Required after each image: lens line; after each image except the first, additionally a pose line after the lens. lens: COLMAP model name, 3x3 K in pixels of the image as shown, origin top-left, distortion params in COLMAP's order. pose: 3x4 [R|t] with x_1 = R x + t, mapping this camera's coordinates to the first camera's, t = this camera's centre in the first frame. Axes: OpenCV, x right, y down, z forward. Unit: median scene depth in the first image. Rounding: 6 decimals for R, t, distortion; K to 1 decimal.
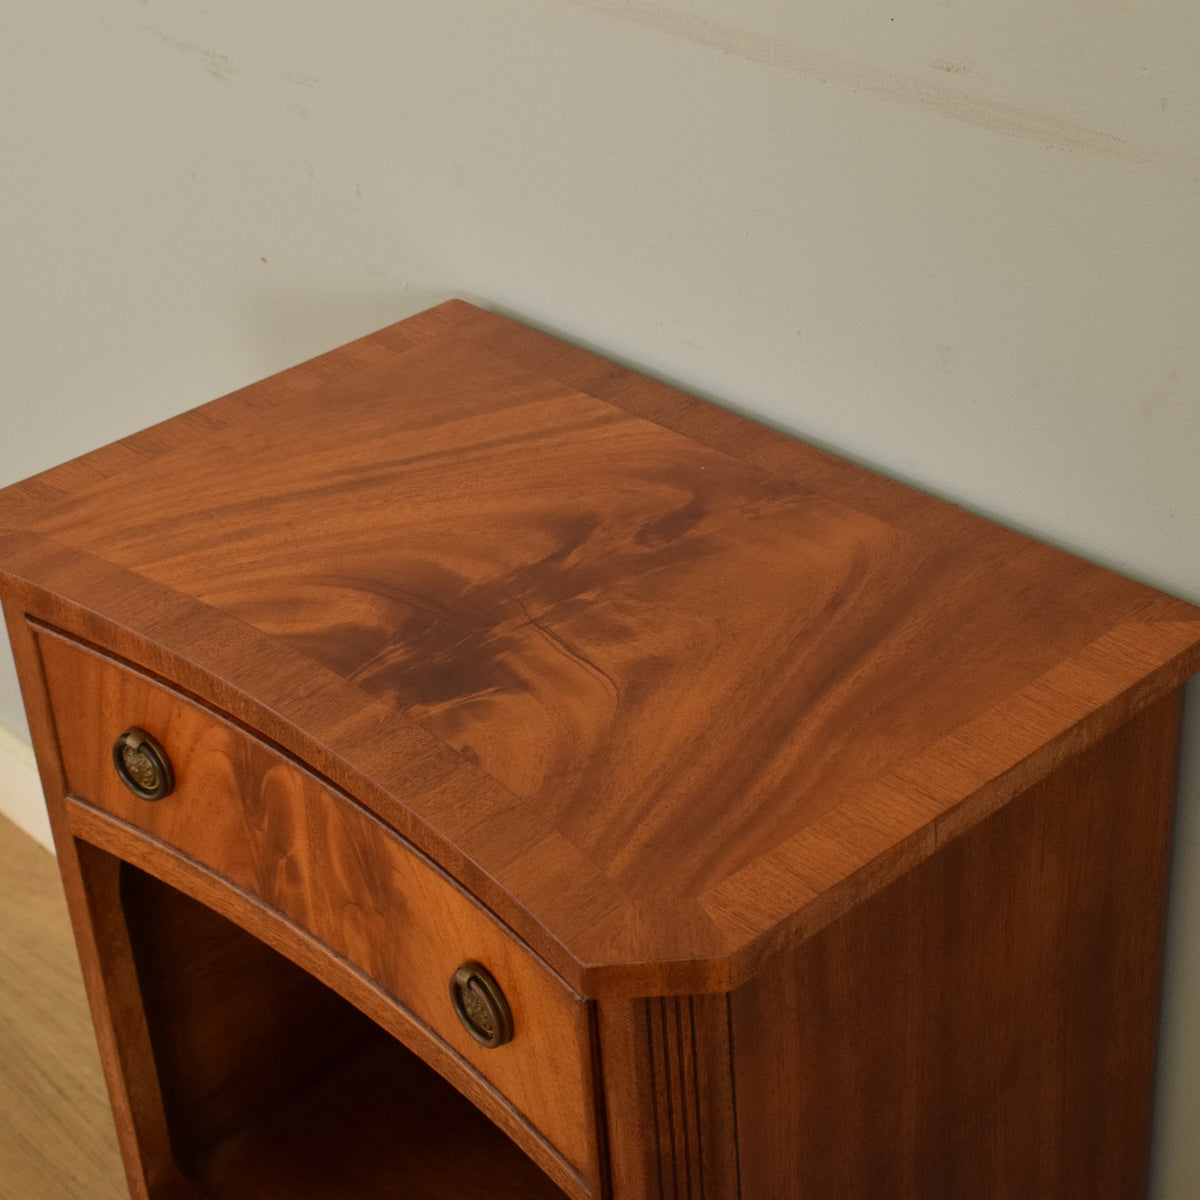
lens RADIAL K [[2463.5, 0, 597.1], [0, 2463.5, 595.7], [0, 0, 1]] dist [-0.032399, 0.000000]
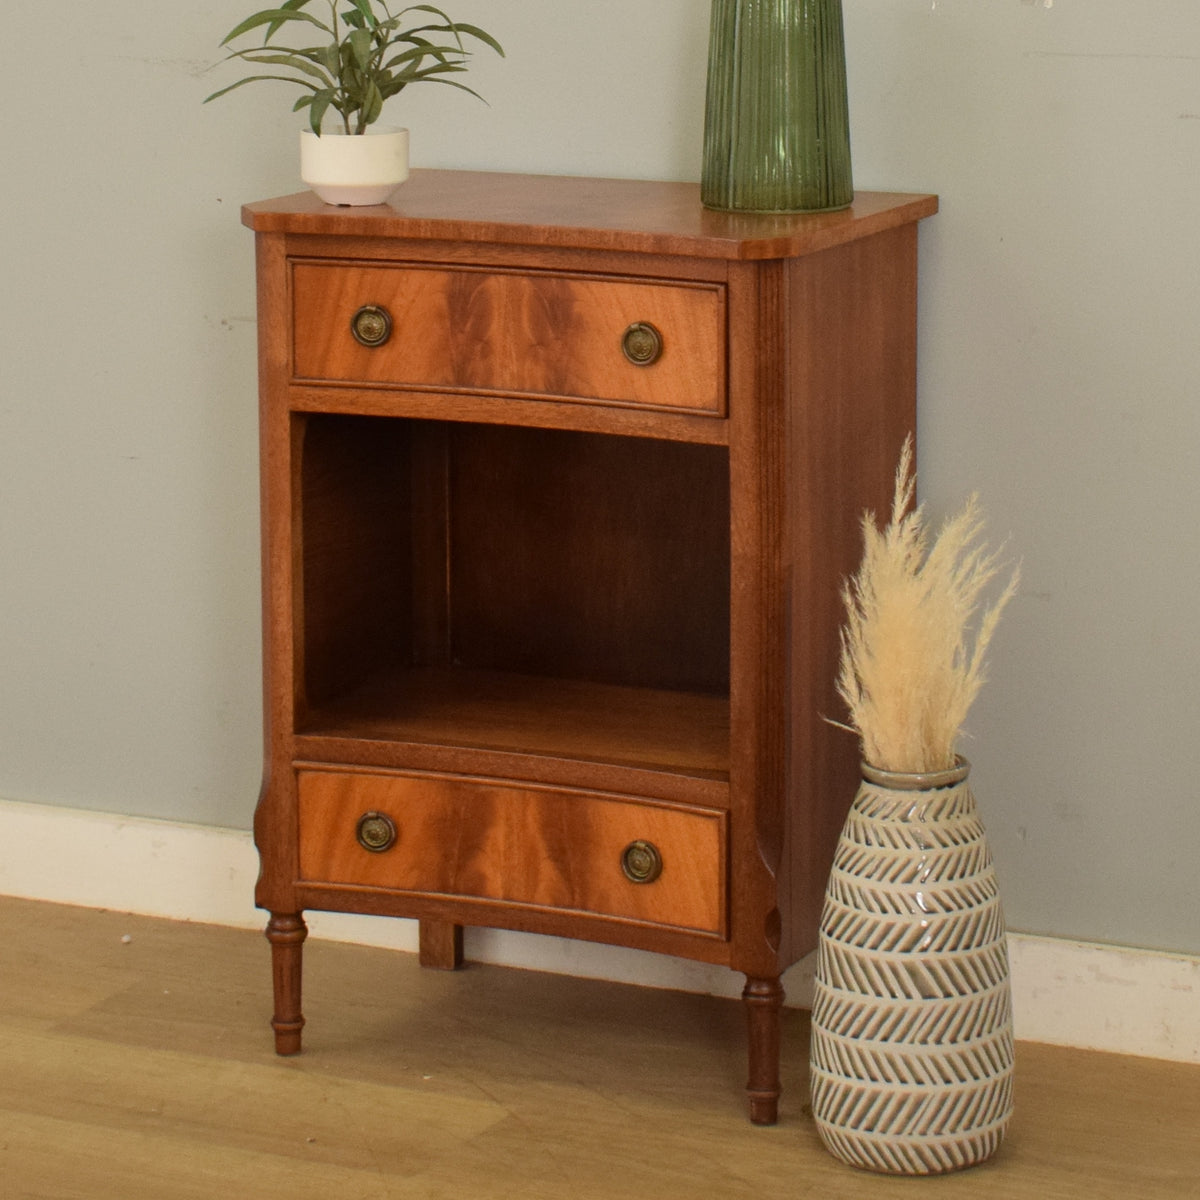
lens RADIAL K [[4226.8, 0, 709.2], [0, 4226.8, 326.7], [0, 0, 1]] dist [-0.036569, 0.000000]
pose [[0.921085, 0.003522, 0.389345, -1.193351], [0.151357, 0.918075, -0.366374, 1.271379], [-0.358738, 0.396392, 0.845092, -1.716814]]
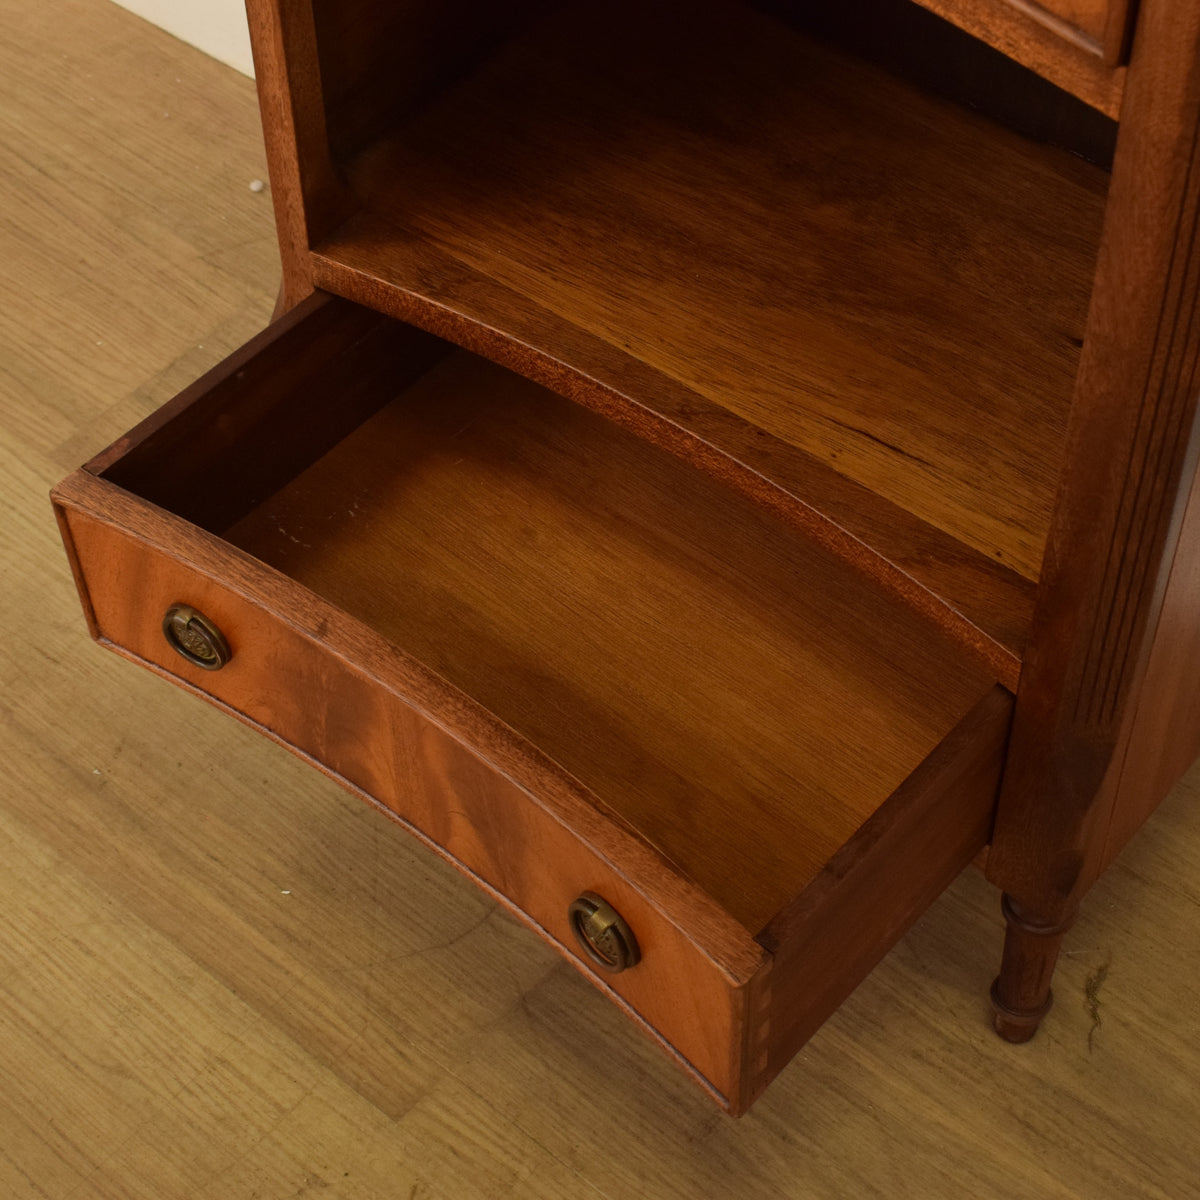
lens RADIAL K [[2463.5, 0, 612.2], [0, 2463.5, 595.4], [0, 0, 1]] dist [-0.032399, 0.000000]
pose [[0.990121, -0.065115, 0.124179, -0.238164], [0.023934, 0.951118, 0.307899, 0.141736], [-0.138157, -0.301885, 0.943281, 0.188025]]
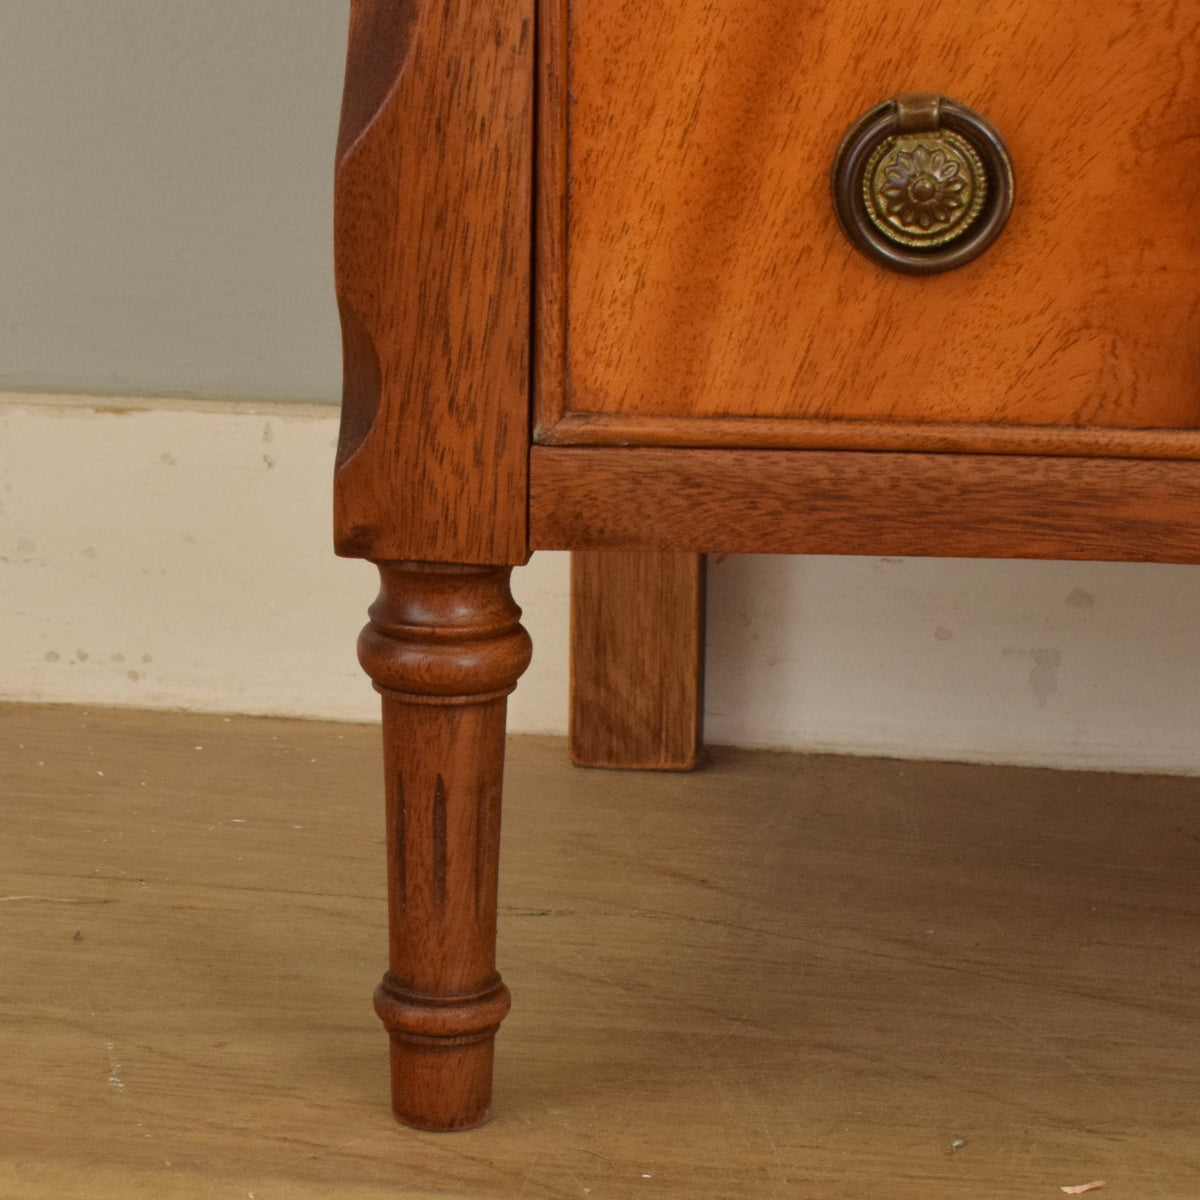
lens RADIAL K [[3882.5, 0, 607.5], [0, 3882.5, 604.6], [0, 0, 1]] dist [-0.011215, 0.000000]
pose [[0.773156, -0.080357, 0.629104, -0.662146], [0.269309, 0.939667, -0.210949, 0.609815], [-0.574197, 0.332520, 0.748150, 0.782020]]
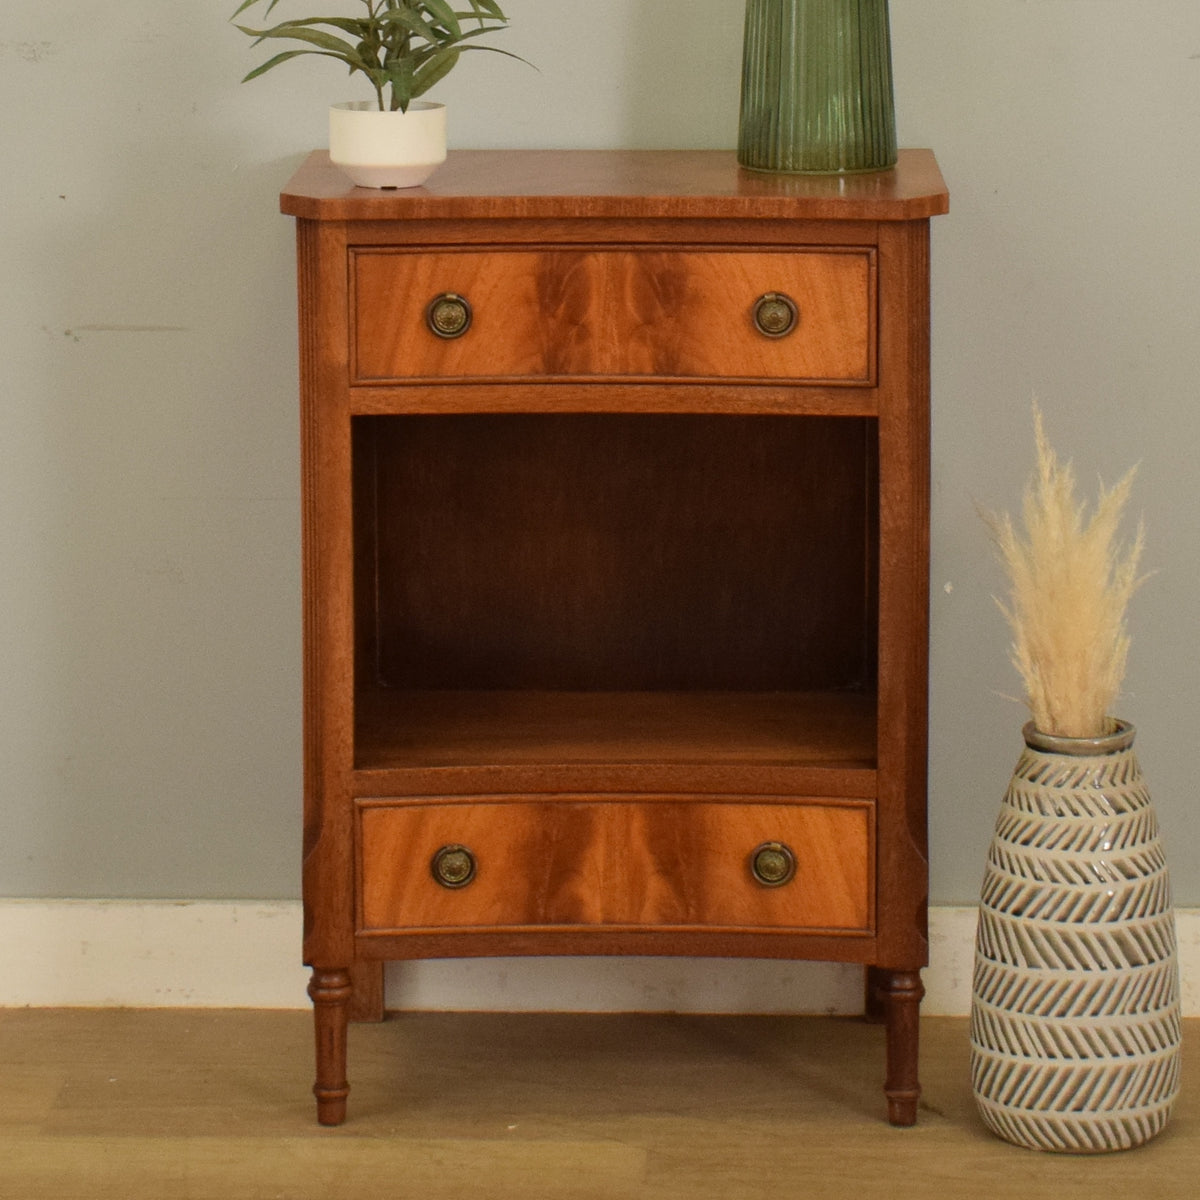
lens RADIAL K [[4670.0, 0, 591.5], [0, 4670.0, 253.4], [0, 0, 1]] dist [-0.041600, 0.000000]
pose [[0.700543, -0.034105, 0.712795, -2.422882], [0.335044, 0.897640, -0.286336, 0.990462], [-0.630068, 0.439408, 0.640262, -1.097410]]
